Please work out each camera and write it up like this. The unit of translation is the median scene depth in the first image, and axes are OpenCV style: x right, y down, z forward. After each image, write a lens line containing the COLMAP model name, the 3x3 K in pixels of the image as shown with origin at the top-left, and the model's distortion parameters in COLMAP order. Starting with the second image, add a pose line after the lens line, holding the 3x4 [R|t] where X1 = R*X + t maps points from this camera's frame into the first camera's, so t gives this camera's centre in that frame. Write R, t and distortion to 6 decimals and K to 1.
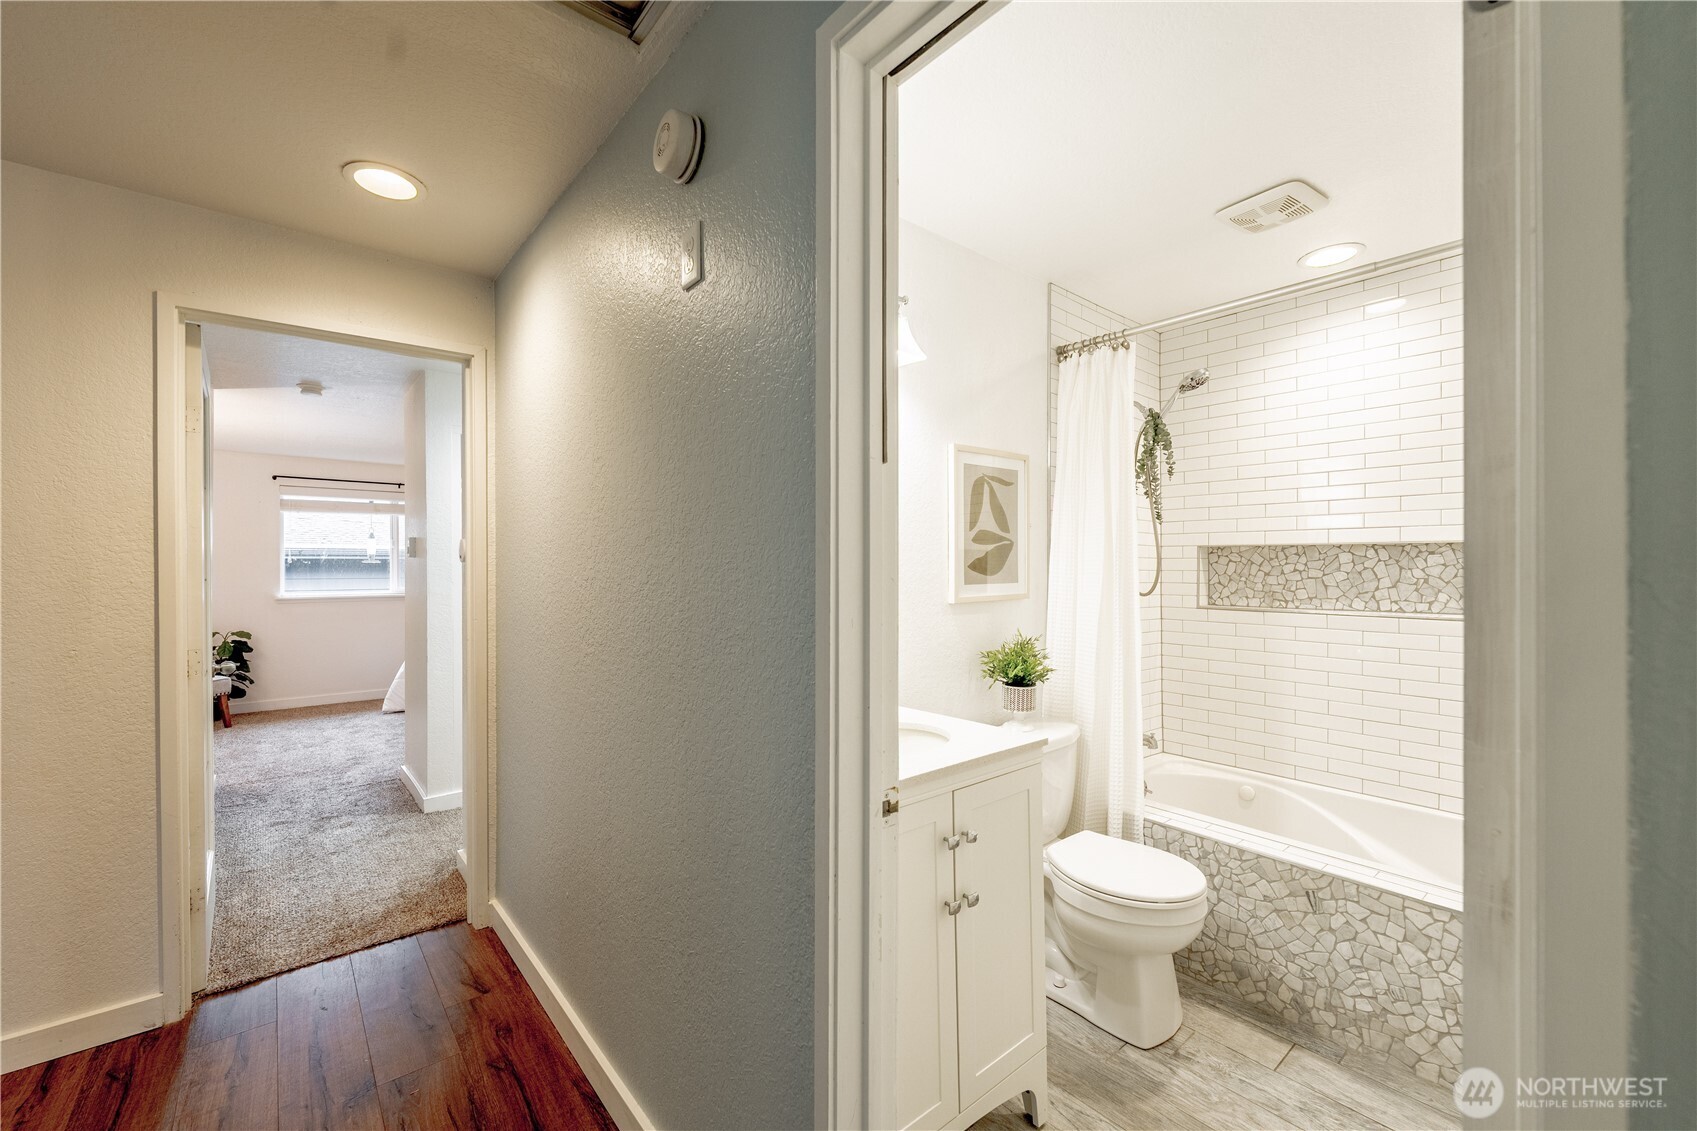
lens RADIAL K [[688.6, 0, 859.8], [0, 688.6, 562.8], [0, 0, 1]] dist [0.000238, -0.000865]
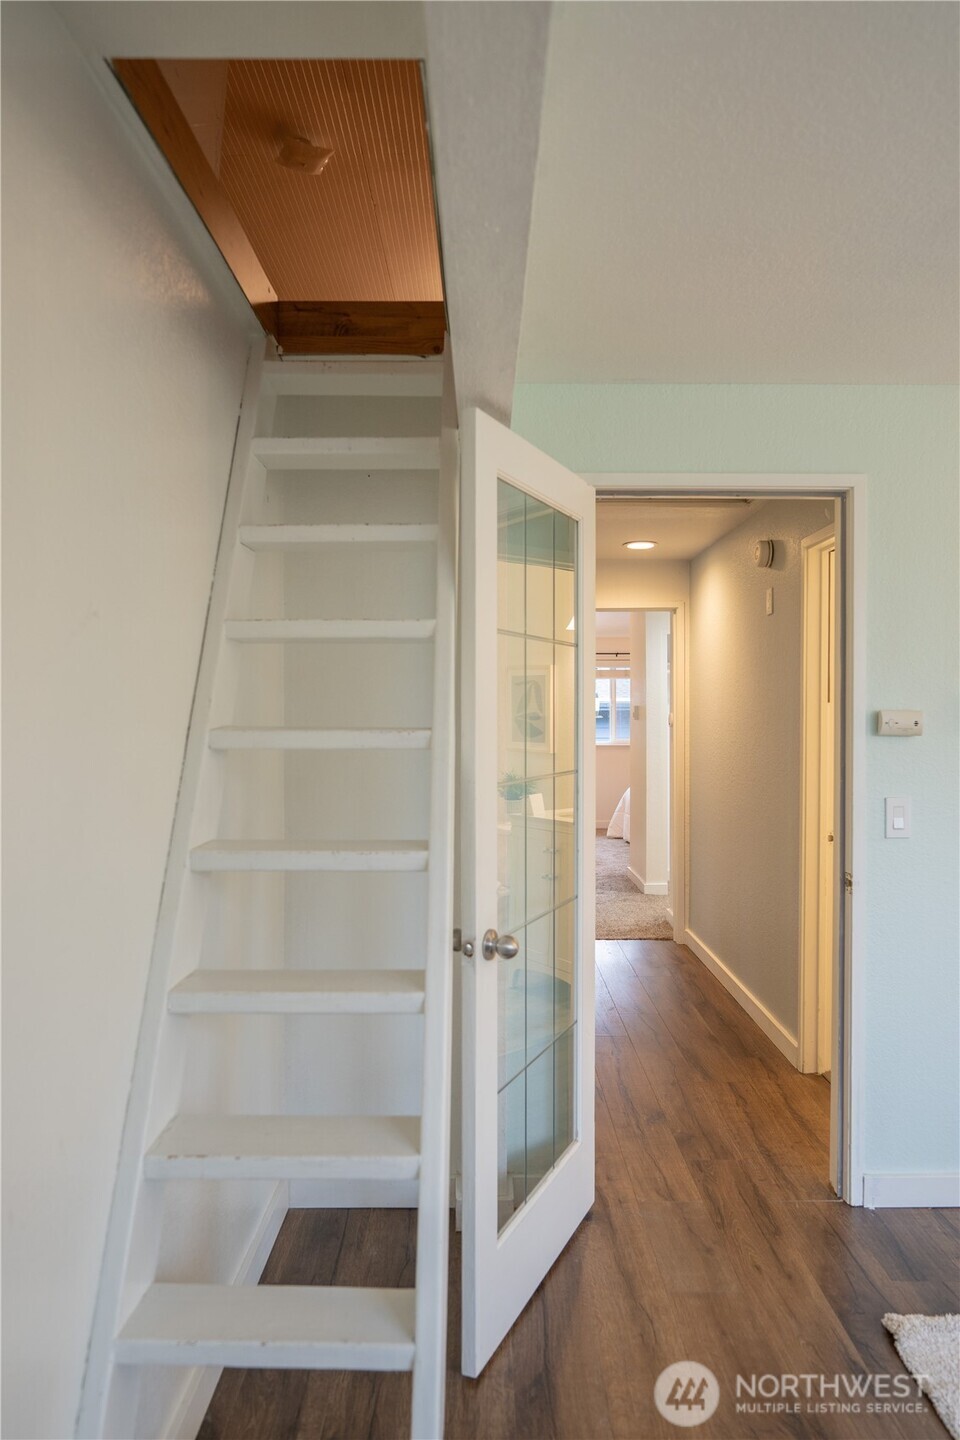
lens RADIAL K [[876.0, 0, 487.6], [0, 876.0, 723.4], [0, 0, 1]] dist [-0.004358, -0.001065]
pose [[0.757378, 0.010427, -0.652893, 0.548010], [0.000904, 0.999855, 0.017017, -0.056572], [0.652976, -0.013479, 0.757259, -1.042903]]
